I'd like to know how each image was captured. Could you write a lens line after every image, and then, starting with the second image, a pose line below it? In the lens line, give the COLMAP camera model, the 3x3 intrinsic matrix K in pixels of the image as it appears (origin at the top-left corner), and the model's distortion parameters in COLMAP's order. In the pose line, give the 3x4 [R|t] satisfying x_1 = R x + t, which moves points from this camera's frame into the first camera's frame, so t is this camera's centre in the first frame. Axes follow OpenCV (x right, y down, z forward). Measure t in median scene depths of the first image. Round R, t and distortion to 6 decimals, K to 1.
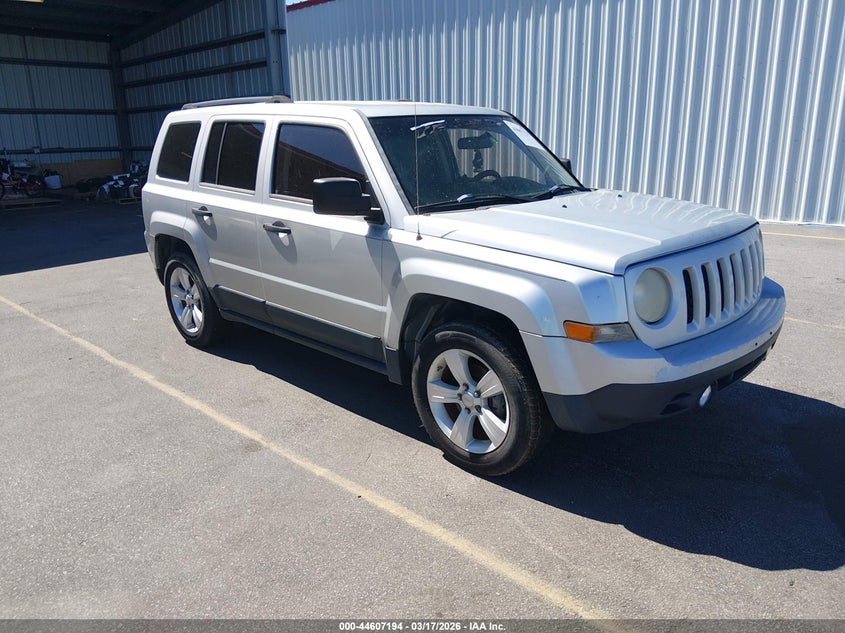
lens RADIAL K [[667.2, 0, 425.3], [0, 667.2, 320.0], [0, 0, 1]] dist [0.005955, -0.006559]
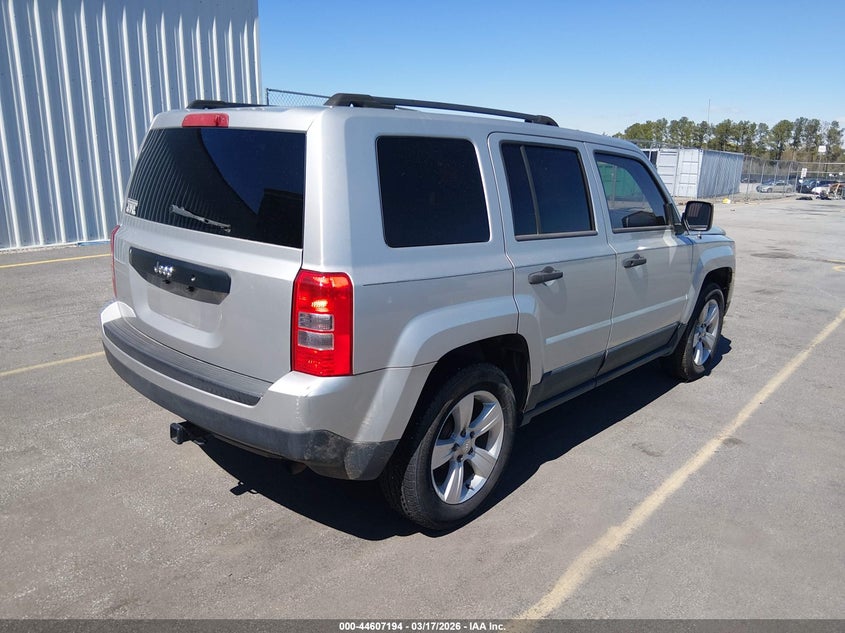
lens RADIAL K [[653.0, 0, 420.7], [0, 653.0, 318.0], [0, 0, 1]] dist [-0.030601, -0.003405]
pose [[-0.047222, -0.230461, 0.971935, -1.130911], [0.248450, 0.939732, 0.234896, -0.357400], [-0.967493, 0.252570, 0.012882, 1.309406]]
